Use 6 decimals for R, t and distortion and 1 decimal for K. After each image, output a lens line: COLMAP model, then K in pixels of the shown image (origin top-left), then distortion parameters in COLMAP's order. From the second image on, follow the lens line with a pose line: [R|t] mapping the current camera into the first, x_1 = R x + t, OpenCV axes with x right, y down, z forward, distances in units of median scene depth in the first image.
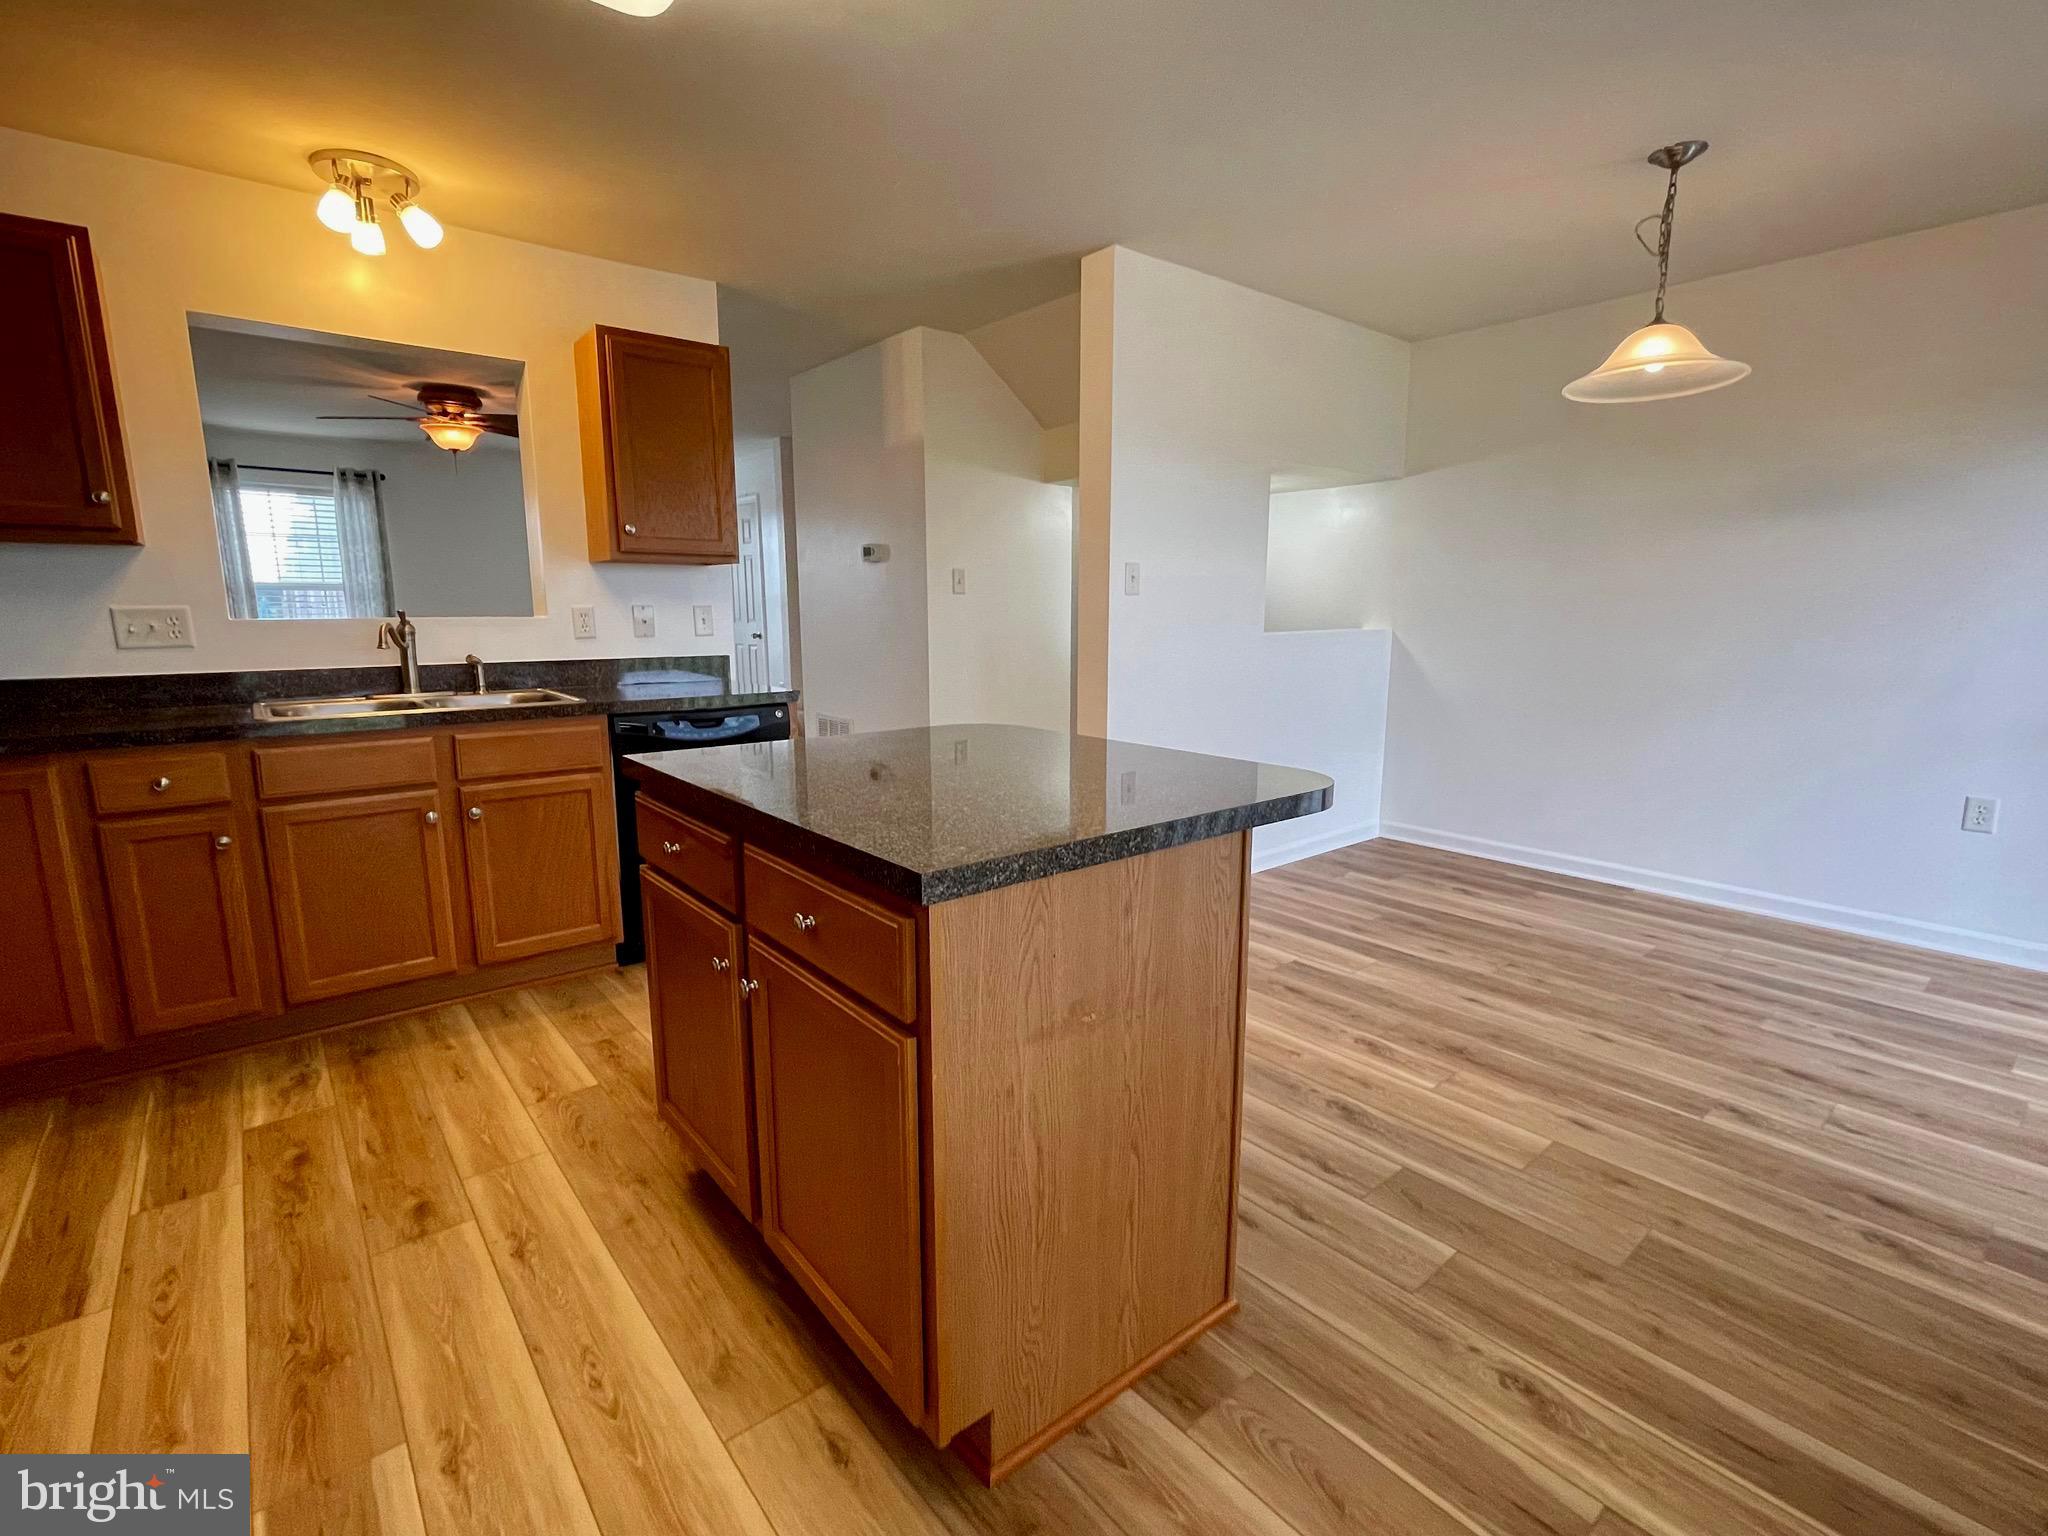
lens RADIAL K [[941.6, 0, 1024.0], [0, 941.6, 768.0], [0, 0, 1]] dist [-0.005398, 0.000411]
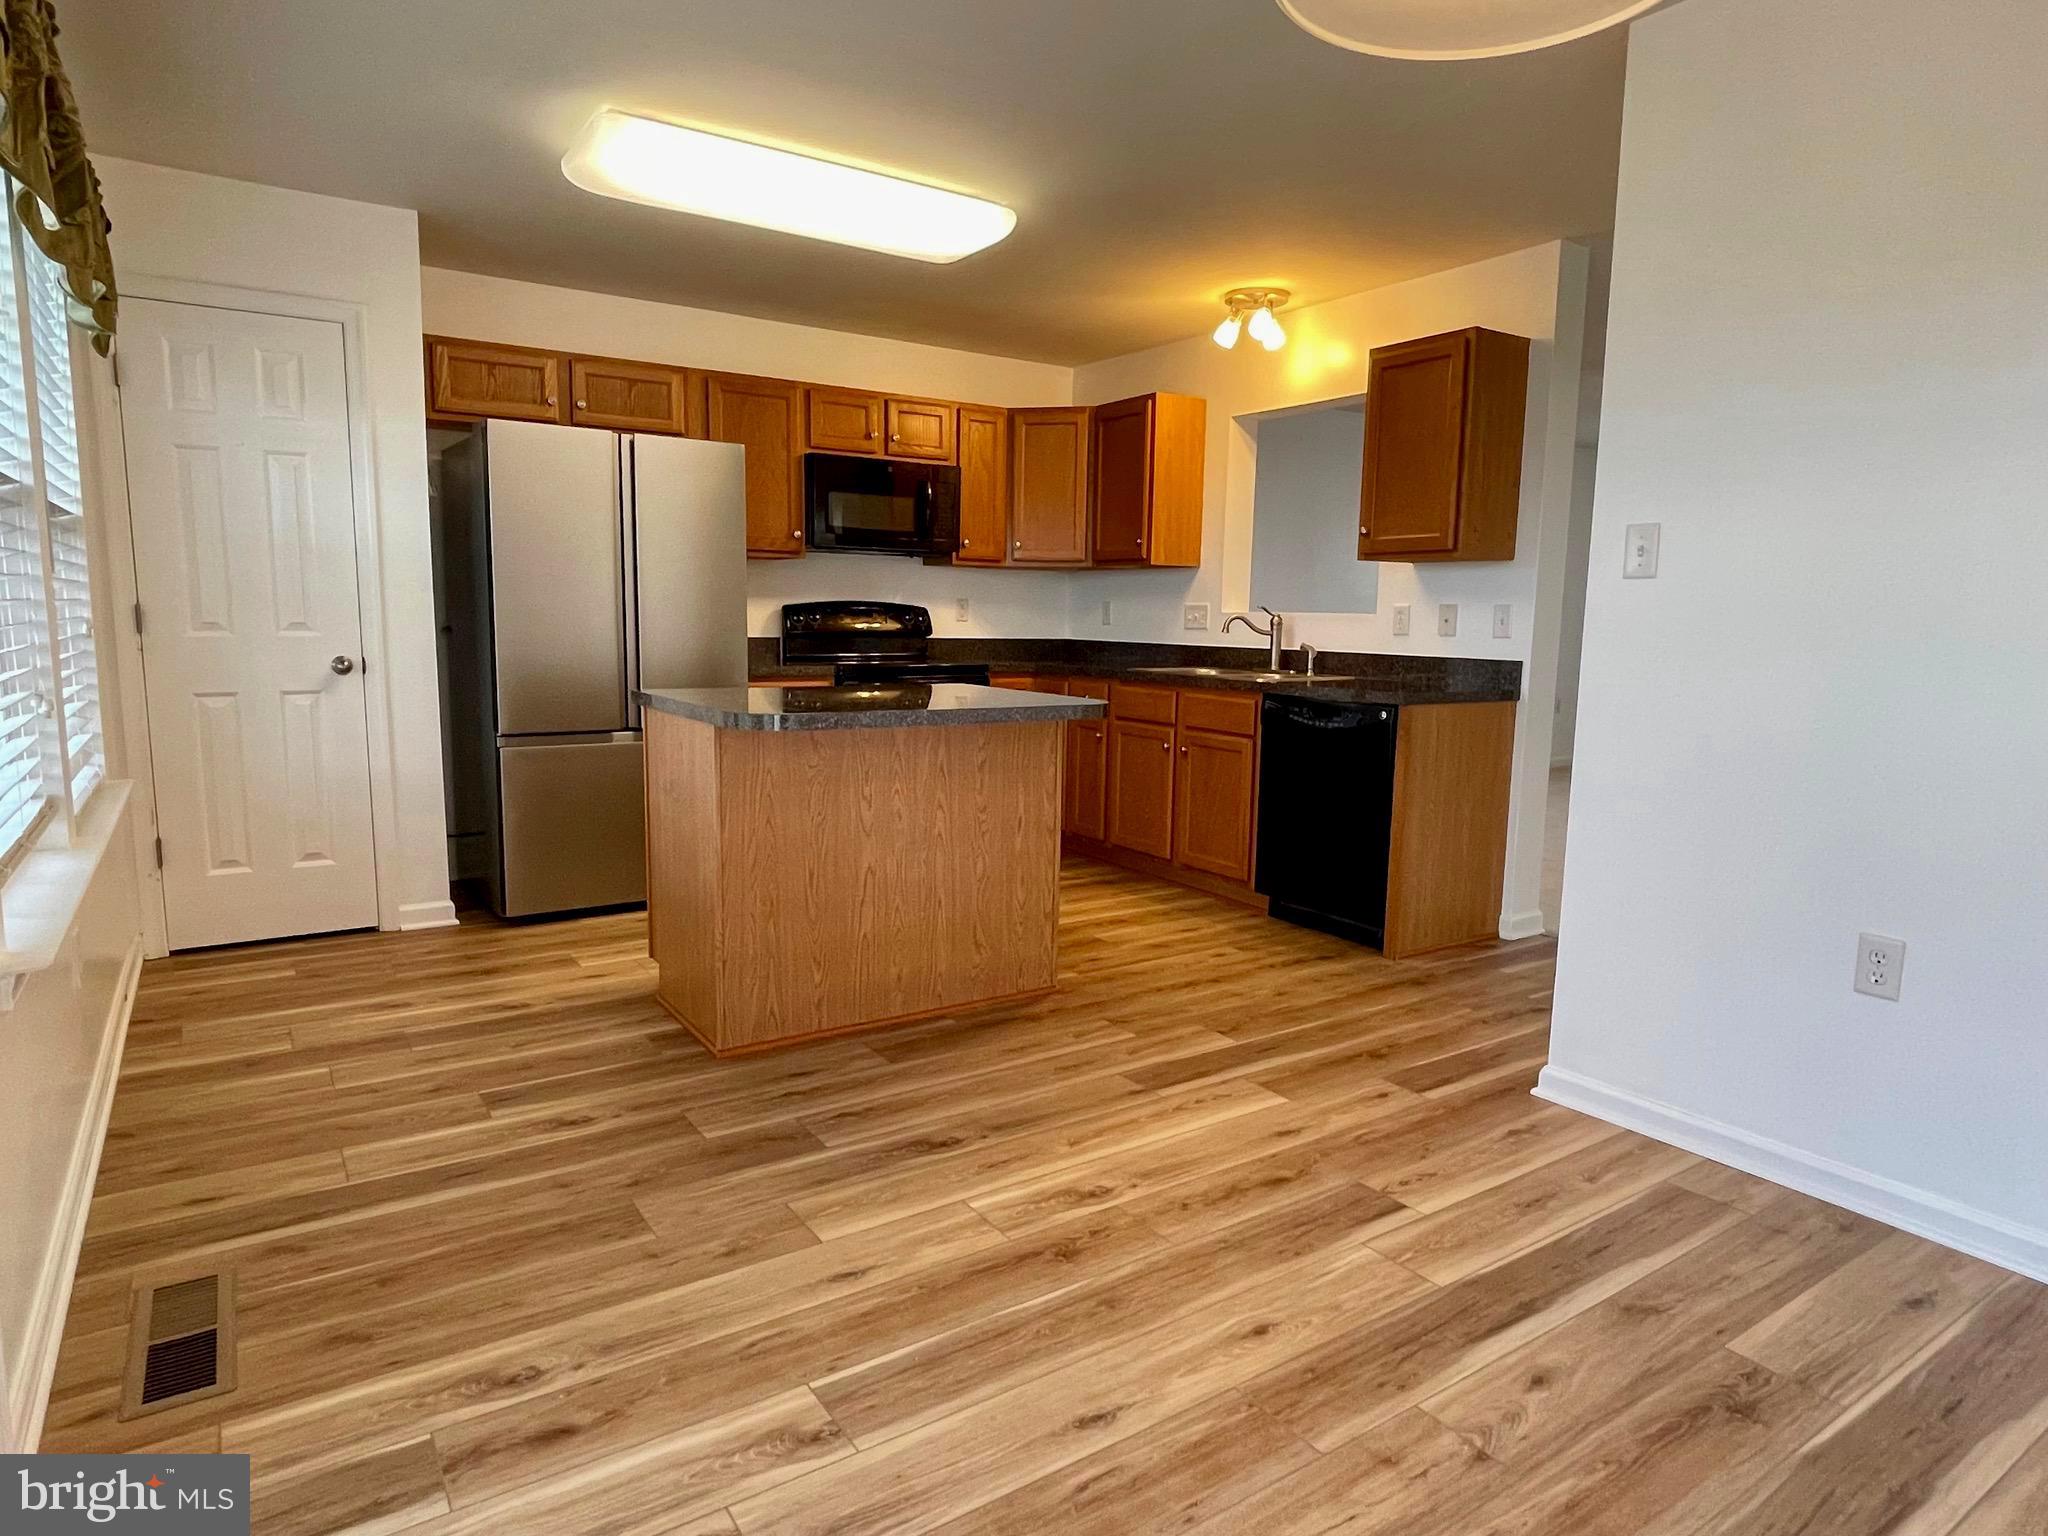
lens RADIAL K [[1191.5, 0, 1024.0], [0, 1191.5, 768.0], [0, 0, 1]] dist [0.001338, -0.001161]
pose [[-0.100552, 0.131257, -0.986236, 1.325615], [-0.185897, 0.971325, 0.148226, -0.161129], [0.977411, 0.198242, -0.073269, 1.024020]]
